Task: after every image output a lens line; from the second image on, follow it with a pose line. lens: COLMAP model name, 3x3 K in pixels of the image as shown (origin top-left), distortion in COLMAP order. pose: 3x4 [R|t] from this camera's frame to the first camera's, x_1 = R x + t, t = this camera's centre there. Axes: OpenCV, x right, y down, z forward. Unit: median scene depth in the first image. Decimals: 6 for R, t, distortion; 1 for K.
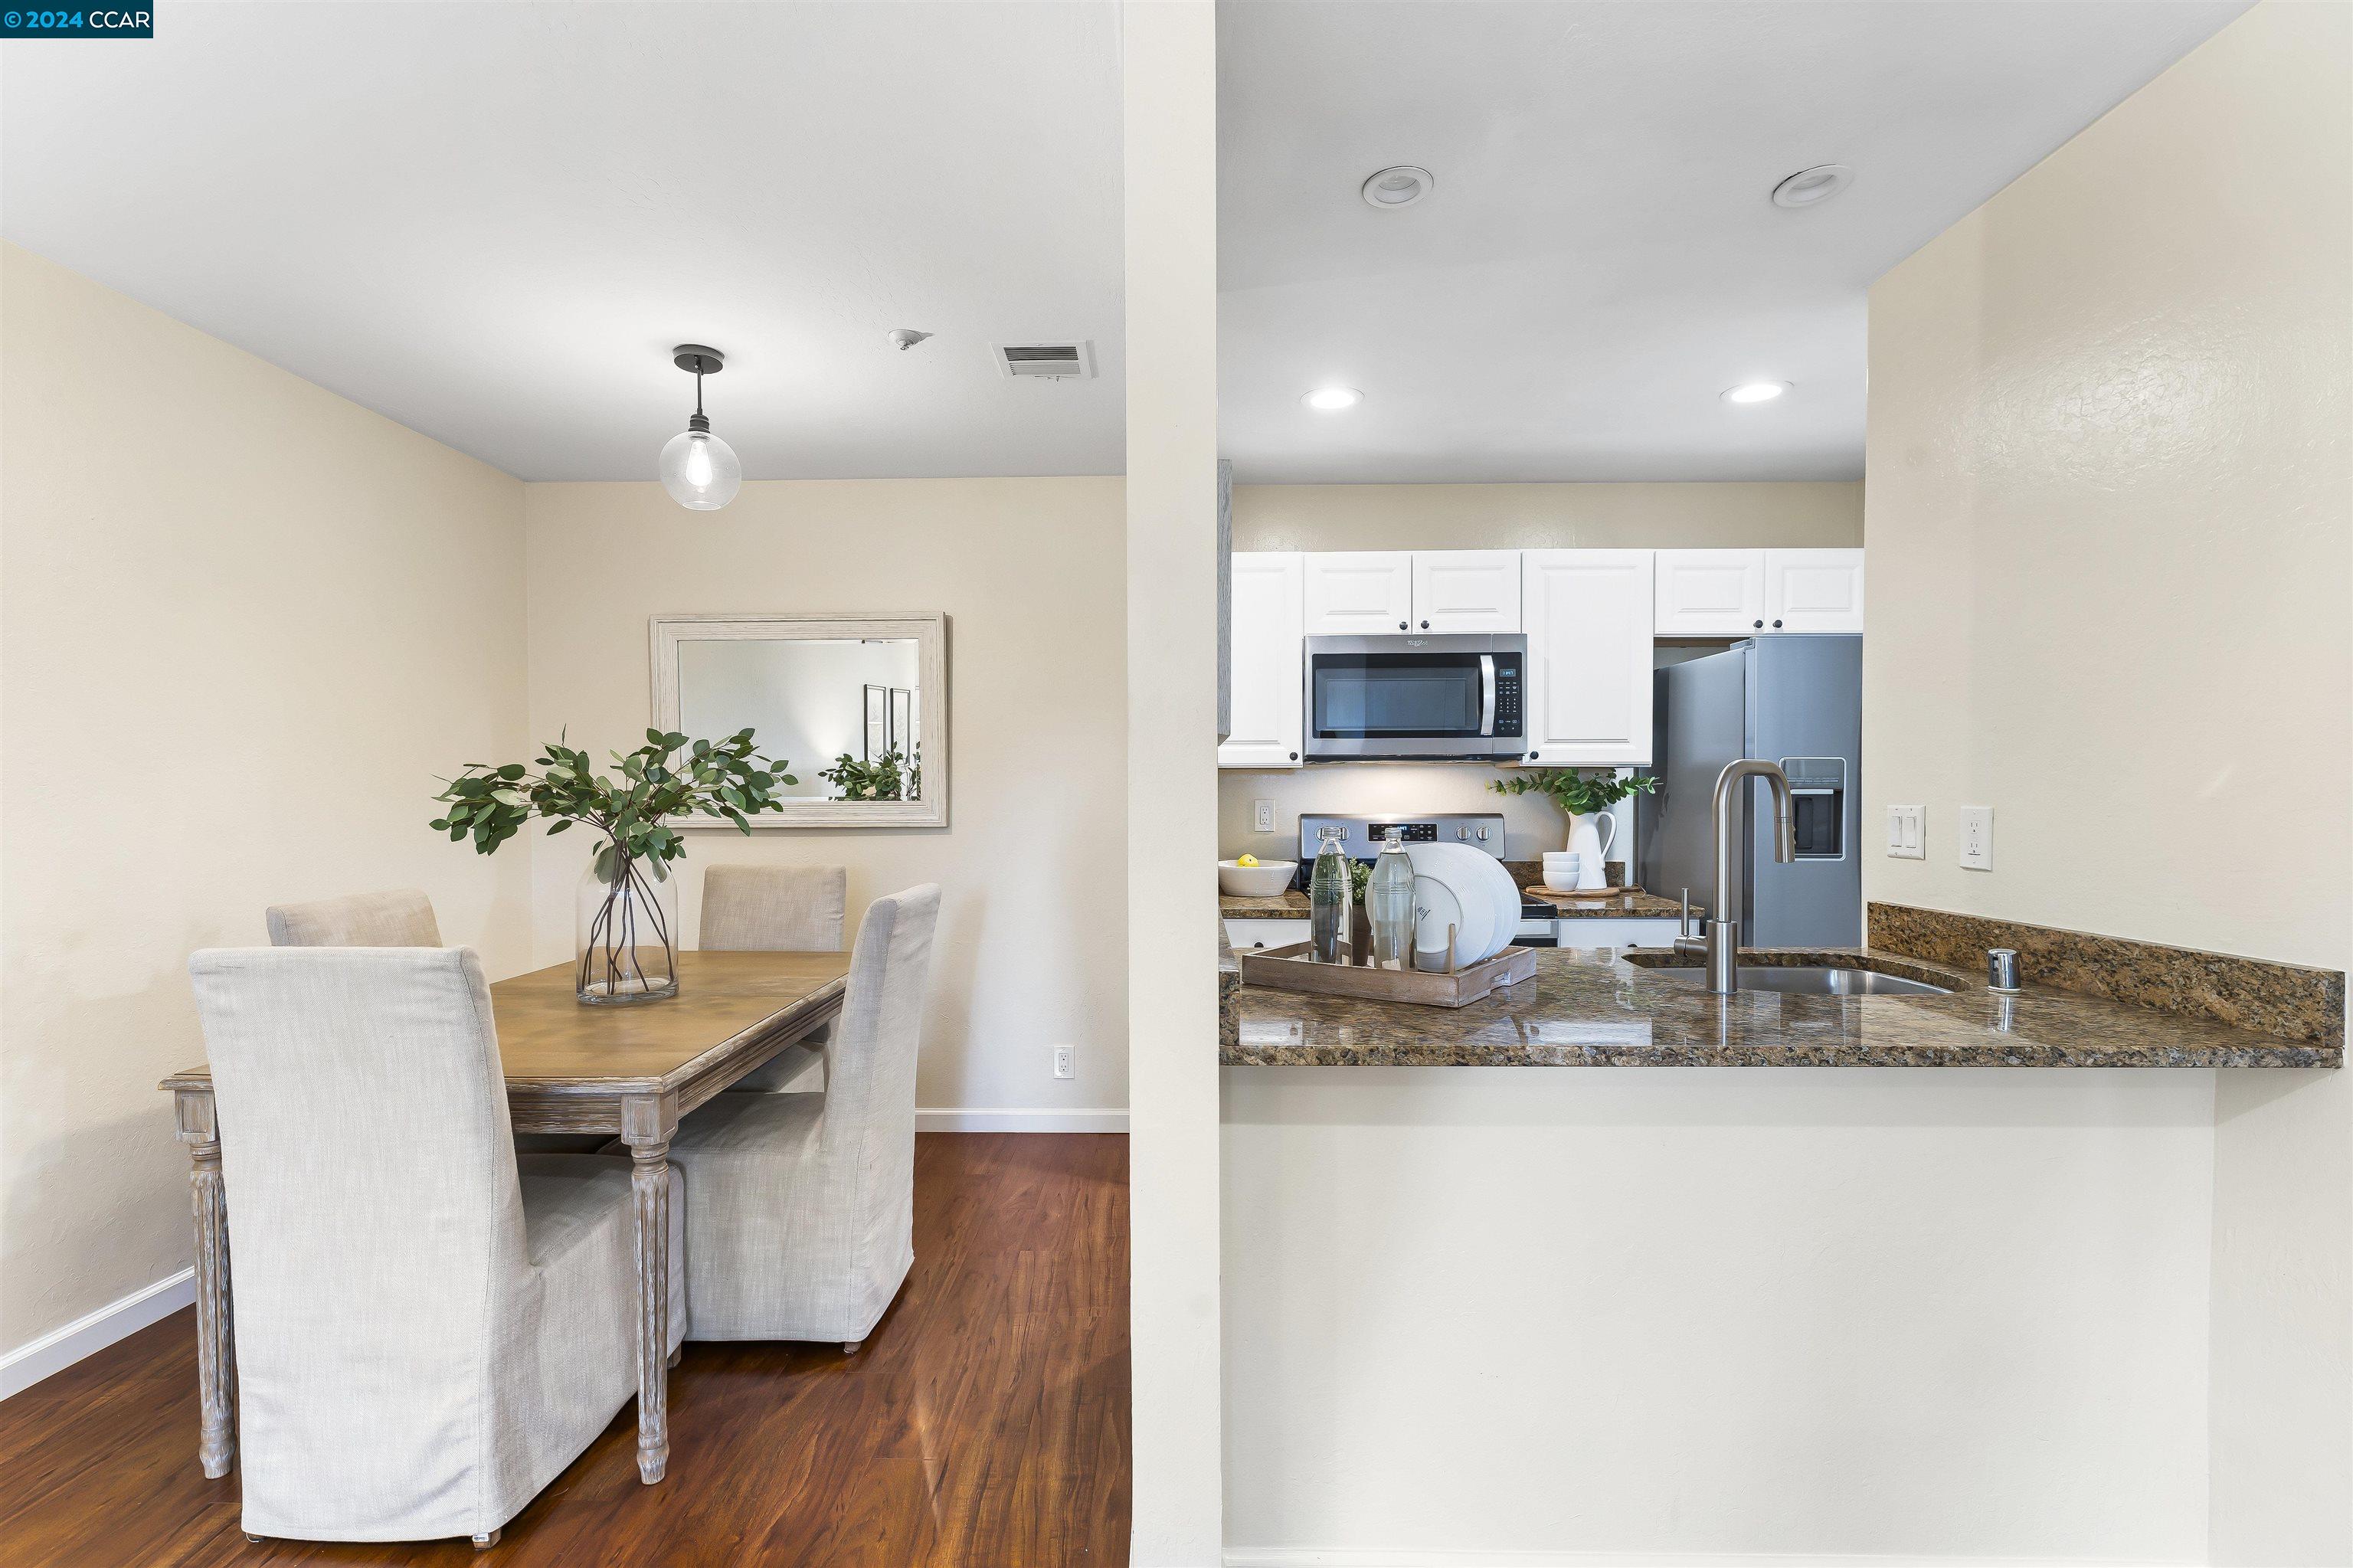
lens RADIAL K [[1068.8, 0, 1164.5], [0, 1068.8, 799.4], [0, 0, 1]] dist [-0.003095, -0.000395]
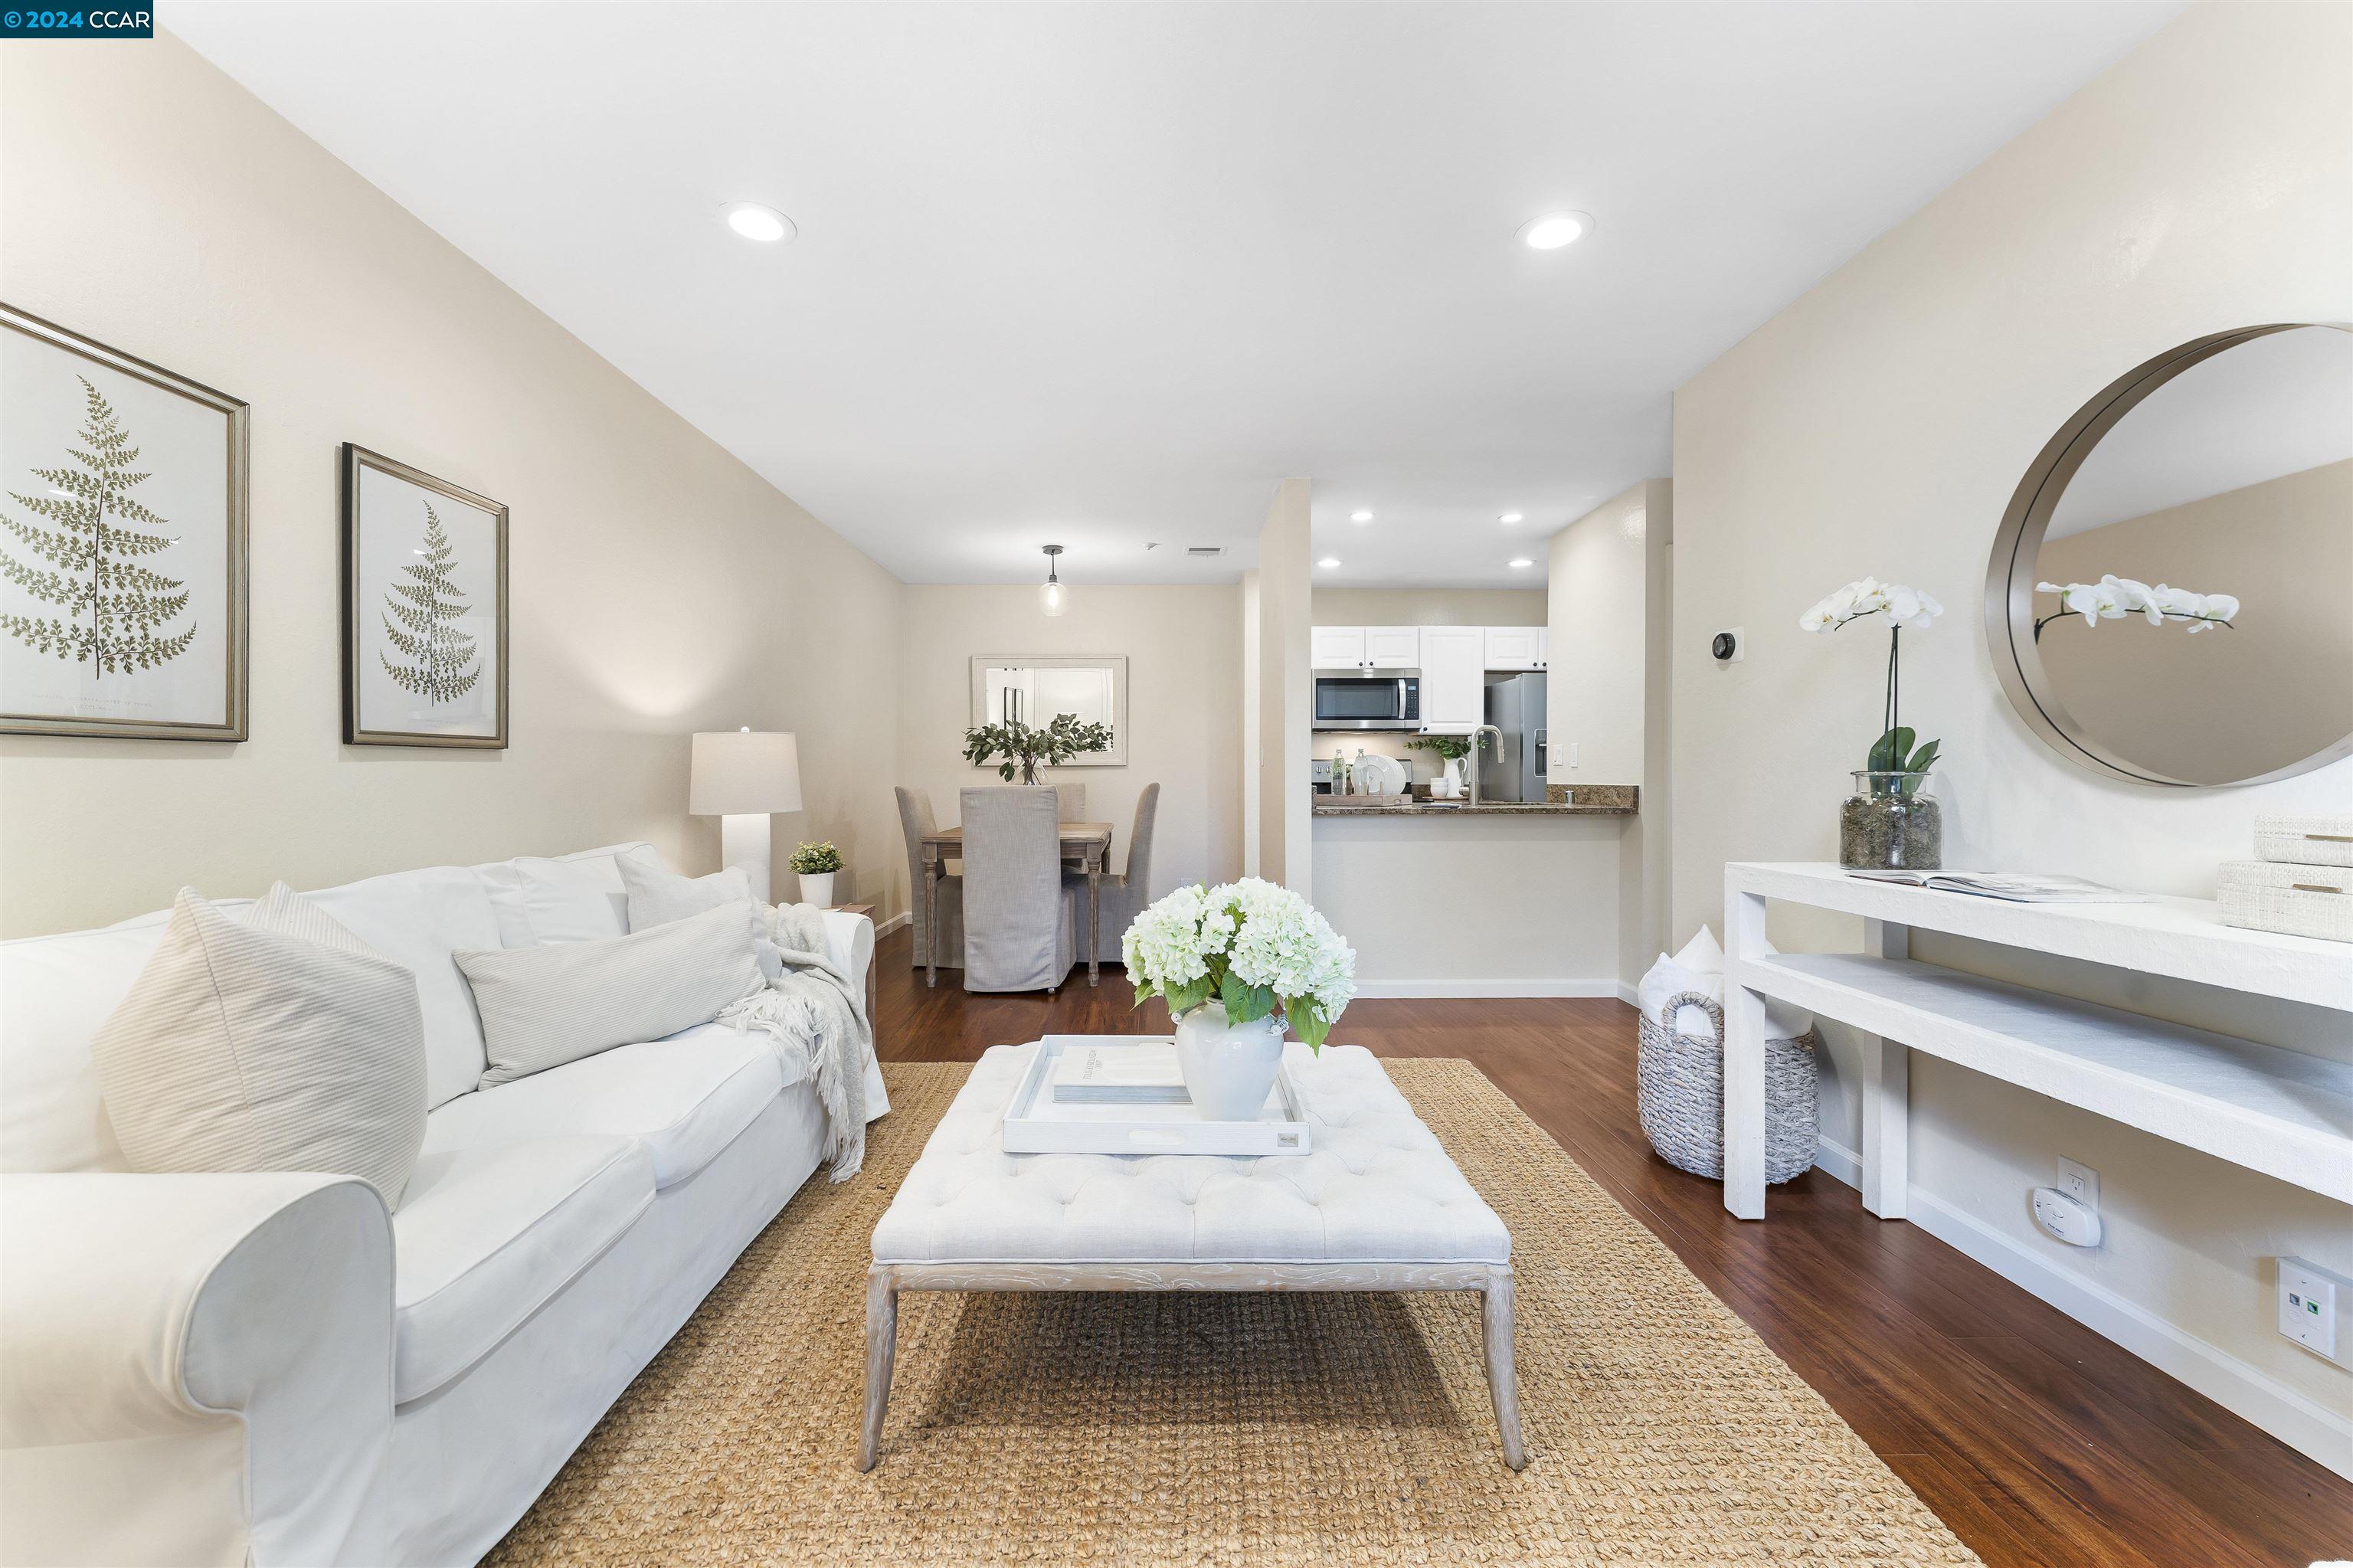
lens RADIAL K [[935.9, 0, 1176.3], [0, 935.9, 777.9], [0, 0, 1]] dist [-0.004241, 0.000760]
pose [[0.999376, 0.002385, 0.035249, -0.194143], [-0.002381, 0.999997, -0.000142, 0.055442], [-0.035249, 0.000058, 0.999379, -0.783905]]
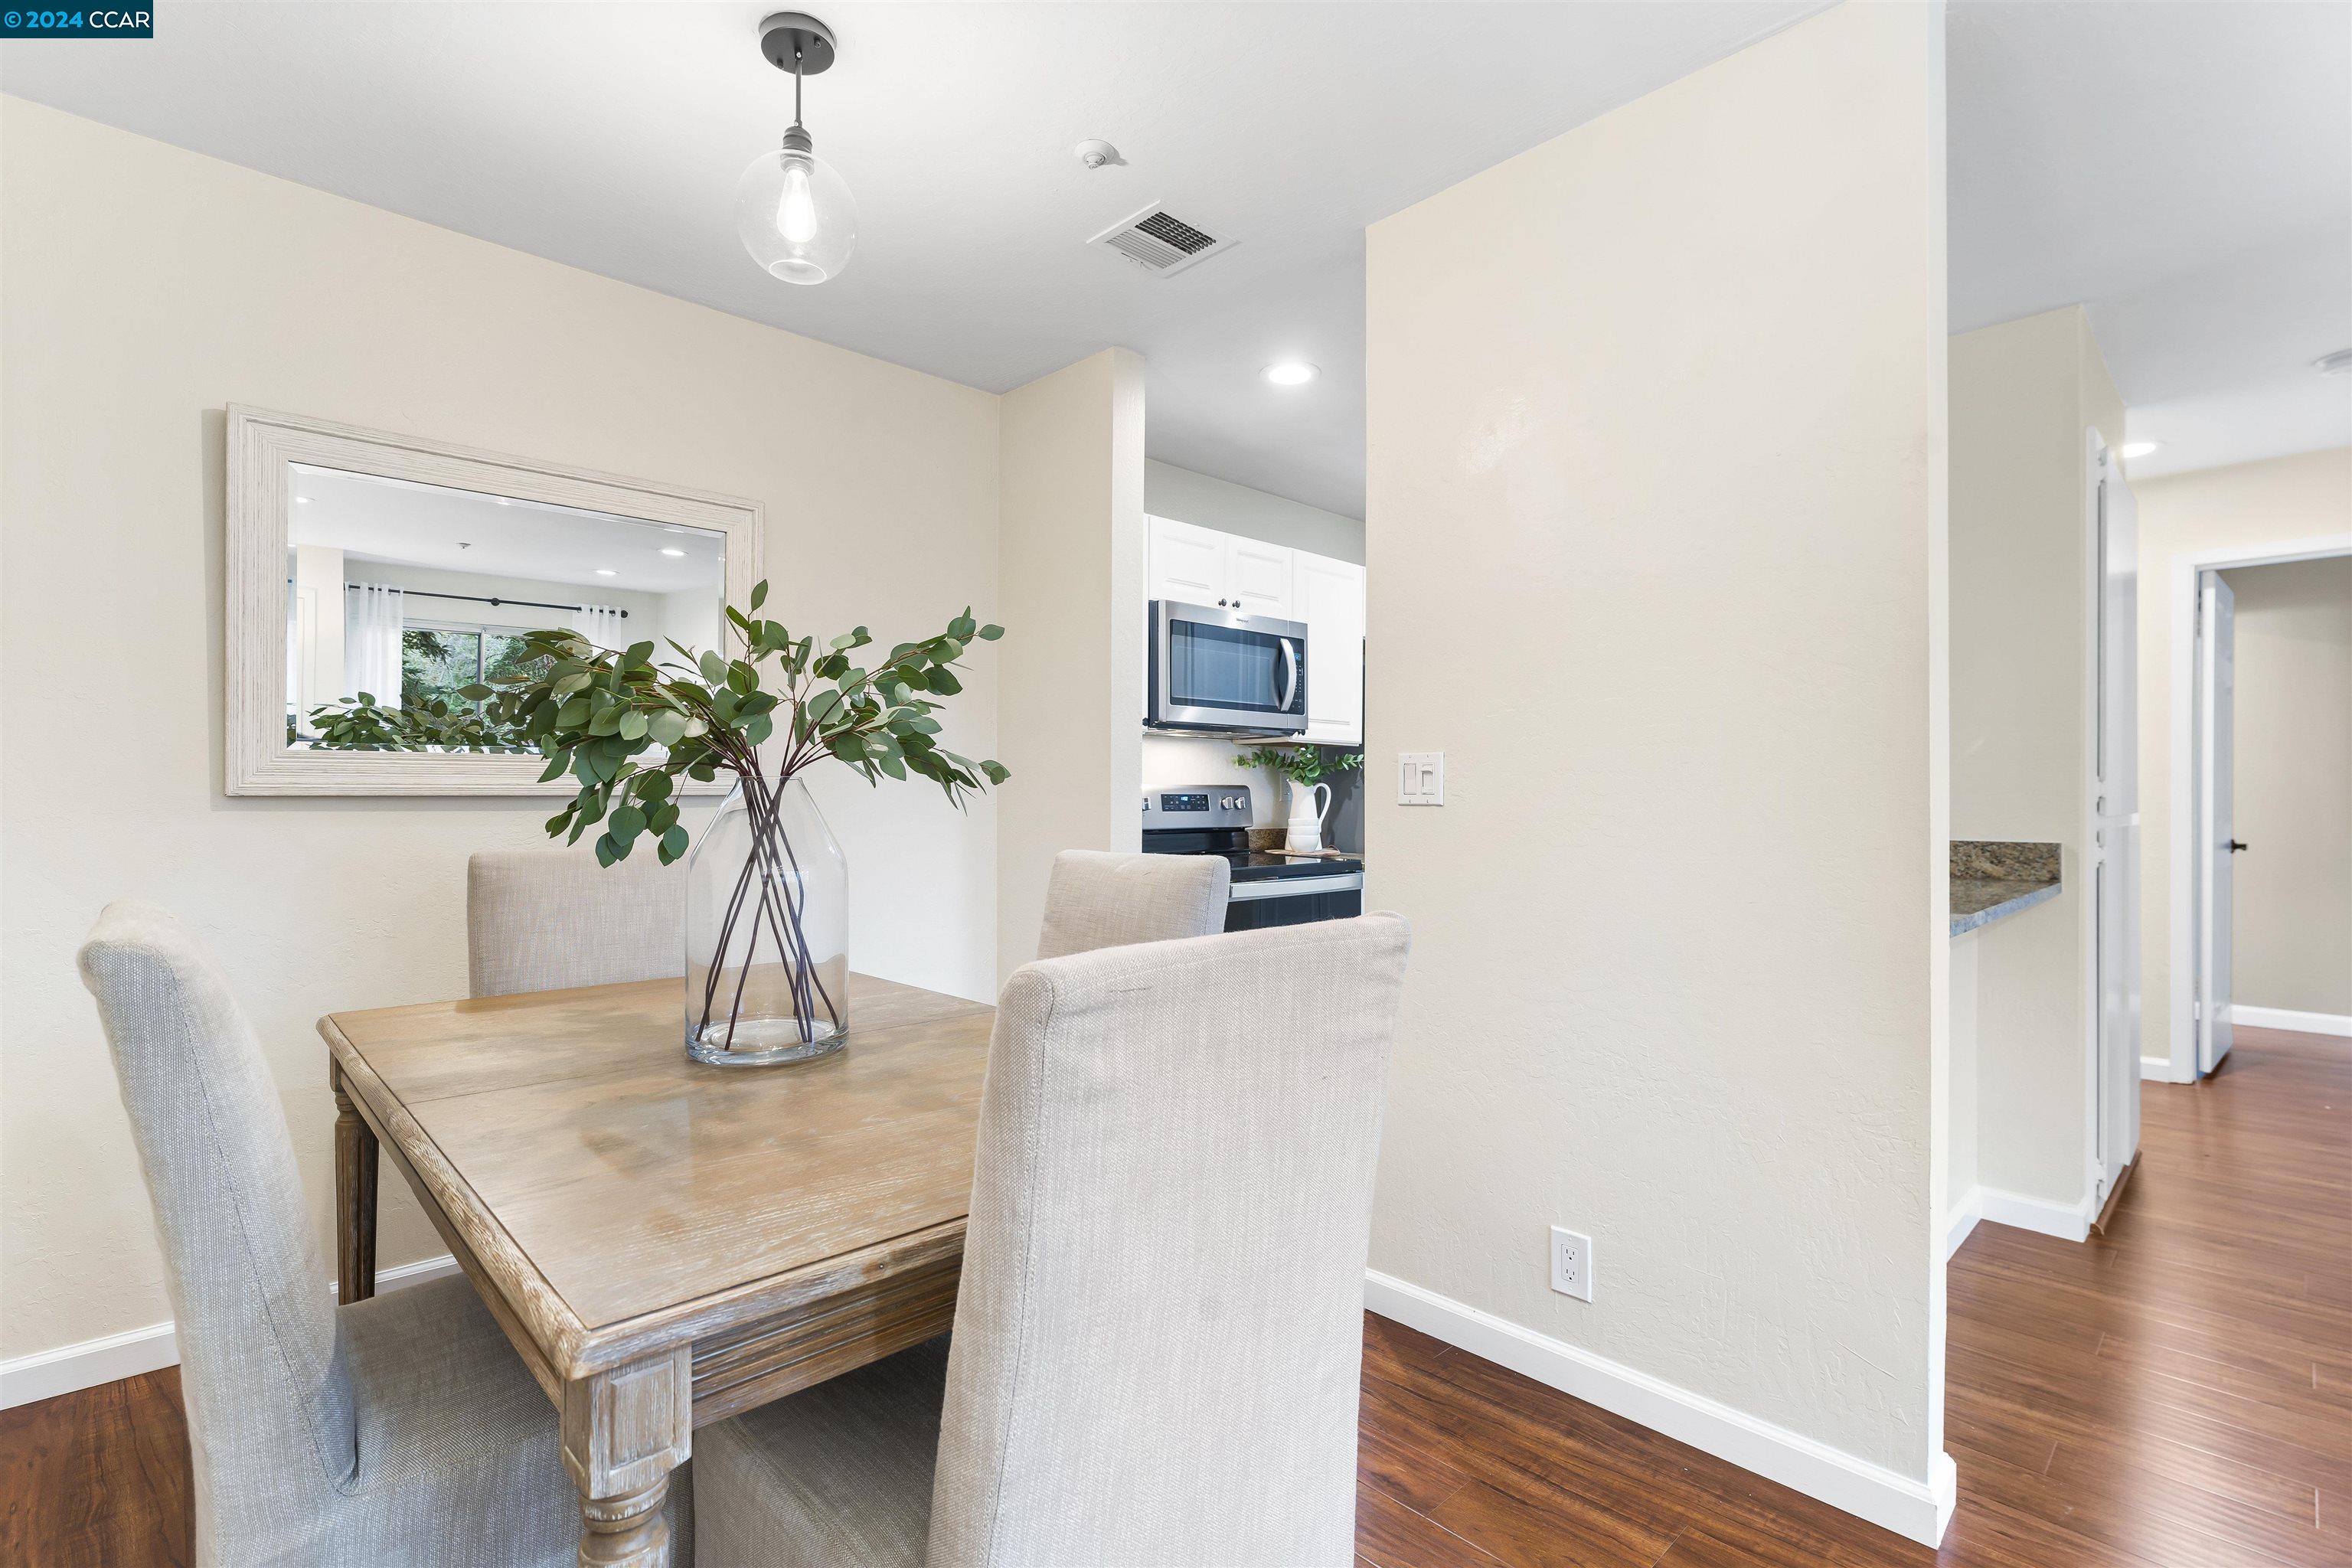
lens RADIAL K [[1068.3, 0, 1175.0], [0, 1068.3, 791.5], [0, 0, 1]] dist [-0.003095, -0.000395]
pose [[0.714380, 0.005405, 0.699737, -0.572733], [0.003325, 0.999933, -0.011118, 0.035456], [-0.699750, 0.010269, 0.714314, 0.308991]]
